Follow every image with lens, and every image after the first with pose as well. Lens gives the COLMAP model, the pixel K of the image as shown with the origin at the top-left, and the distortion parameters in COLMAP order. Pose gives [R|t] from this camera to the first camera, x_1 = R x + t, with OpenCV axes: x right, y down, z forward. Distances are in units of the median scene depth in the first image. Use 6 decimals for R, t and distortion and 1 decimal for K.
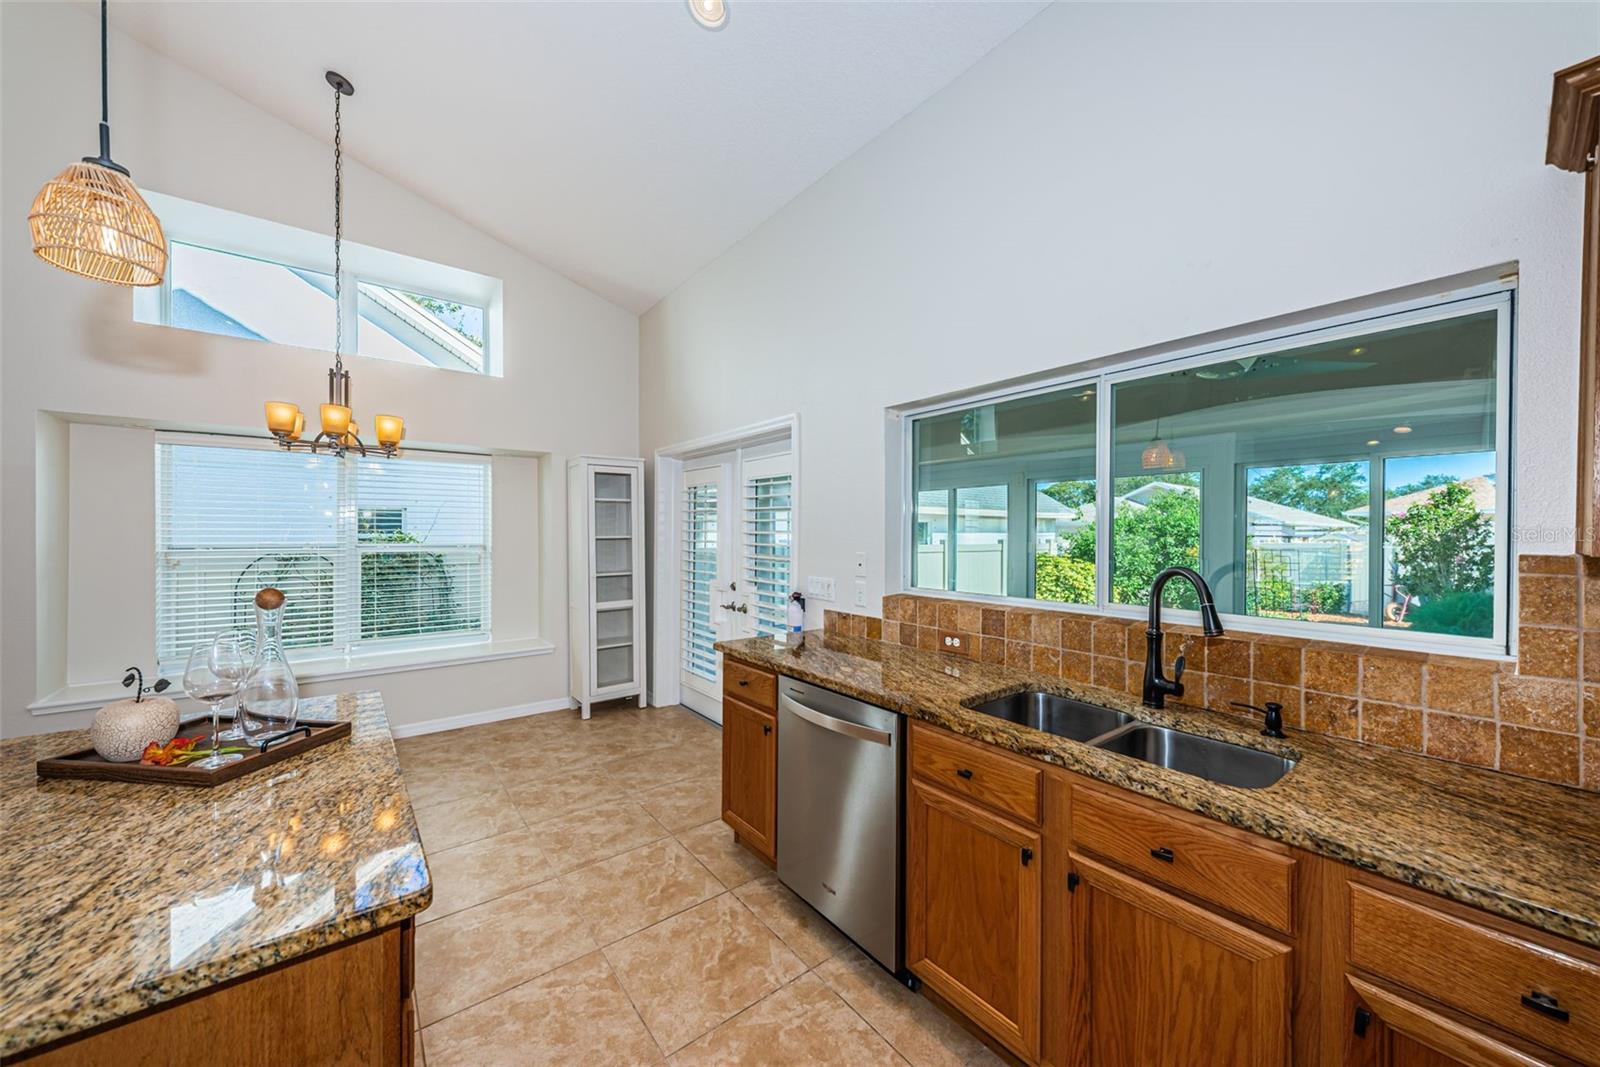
lens RADIAL K [[658.1, 0, 800.0], [0, 658.1, 533.5], [0, 0, 1]] dist [0.001599, 0.000202]
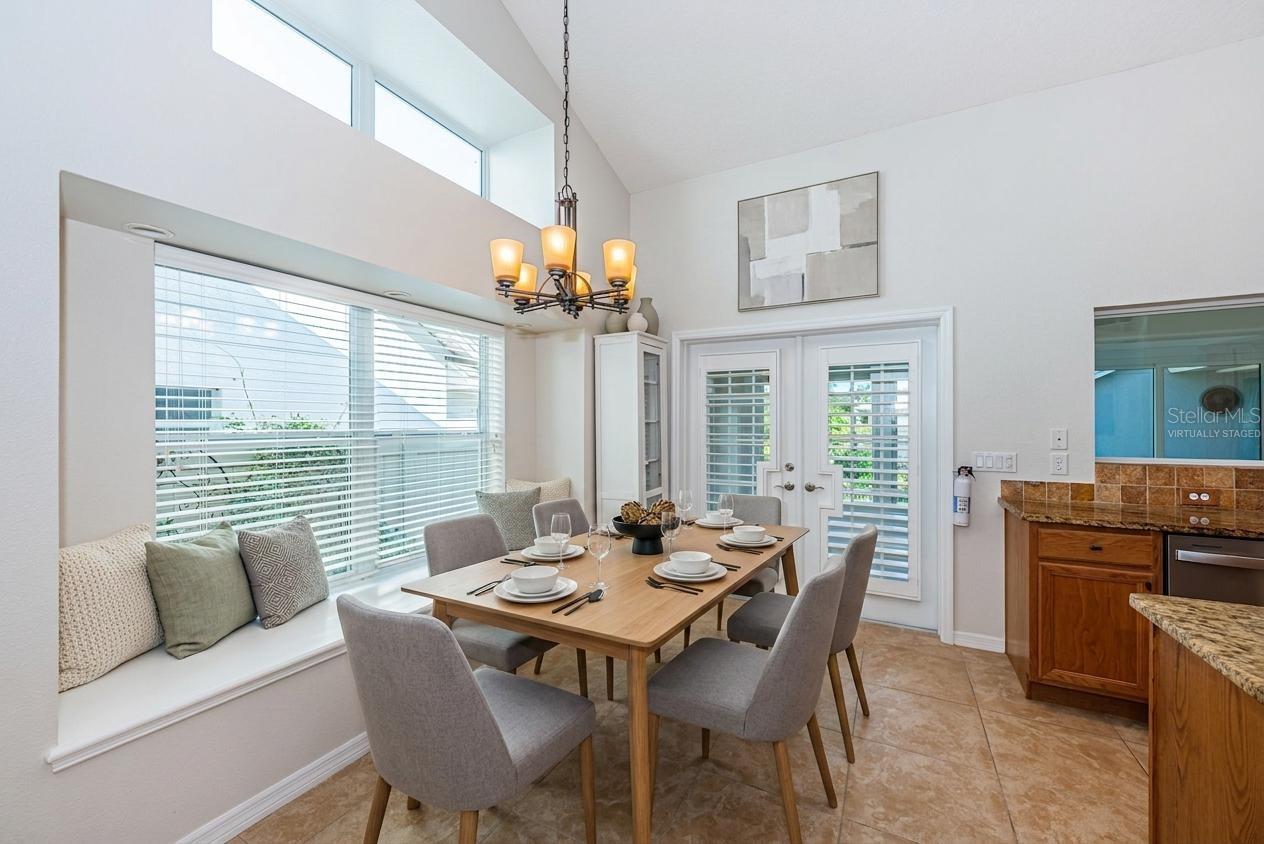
lens RADIAL K [[562.1, 0, 624.5], [0, 562.1, 423.4], [0, 0, 1]] dist [0.002331, 0.000147]
pose [[0.893560, -0.004295, 0.448924, -1.177755], [0.007310, 0.999961, -0.004984, 0.021636], [-0.448885, 0.007735, 0.893556, 0.511709]]
